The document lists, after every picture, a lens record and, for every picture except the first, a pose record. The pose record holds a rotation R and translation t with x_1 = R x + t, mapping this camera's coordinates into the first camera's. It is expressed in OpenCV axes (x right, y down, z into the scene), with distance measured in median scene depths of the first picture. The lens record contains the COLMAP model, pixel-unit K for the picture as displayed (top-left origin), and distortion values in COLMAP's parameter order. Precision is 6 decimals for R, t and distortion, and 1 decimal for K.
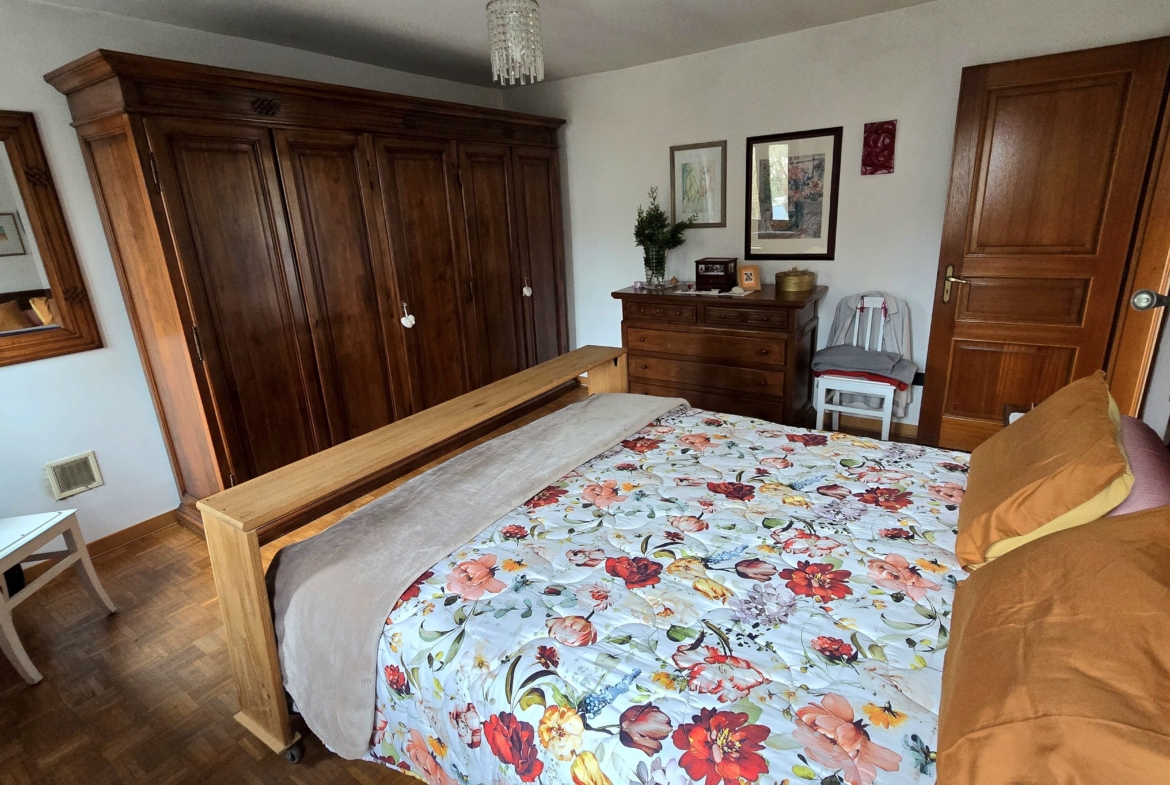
lens RADIAL K [[570.4, 0, 588.3], [0, 570.4, 381.5], [0, 0, 1]] dist [-0.003651, -0.000258]
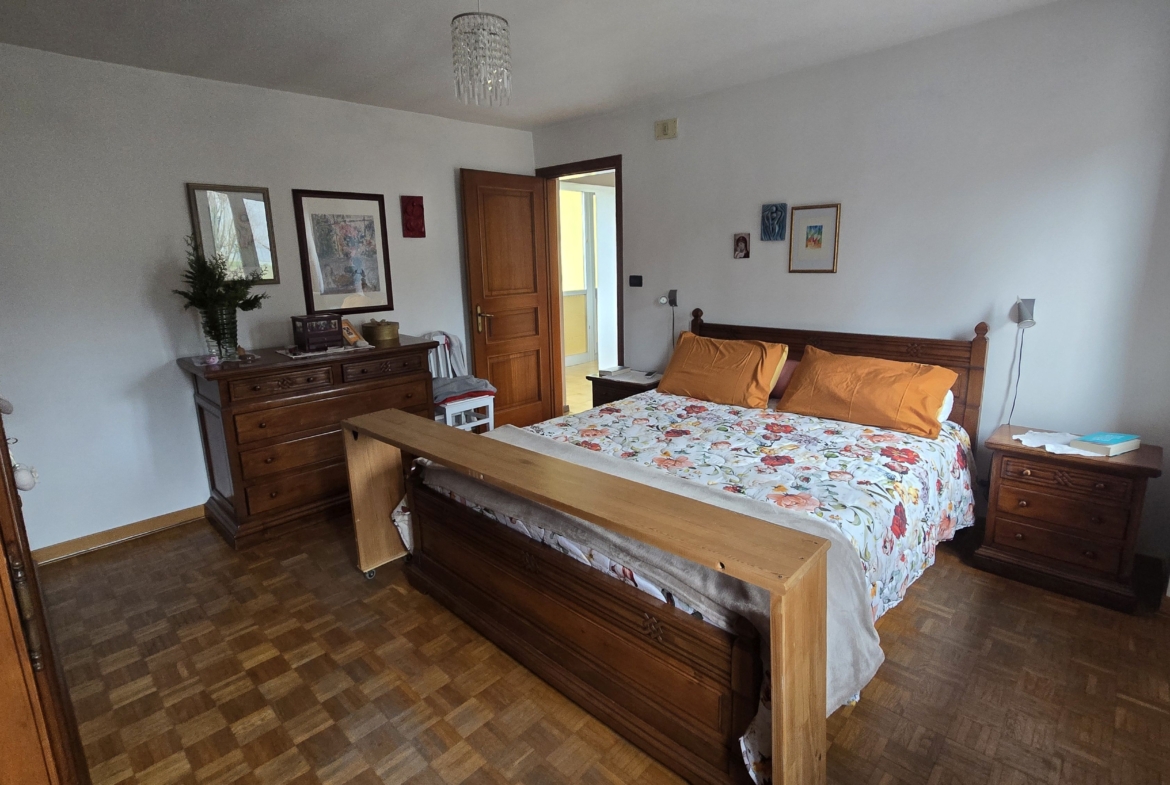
lens RADIAL K [[570.4, 0, 588.3], [0, 570.4, 381.5], [0, 0, 1]] dist [-0.003651, -0.000258]
pose [[0.168202, -0.165317, 0.971791, -1.236142], [0.306157, 0.945845, 0.107912, -0.171461], [-0.937004, 0.279370, 0.209706, 0.891507]]
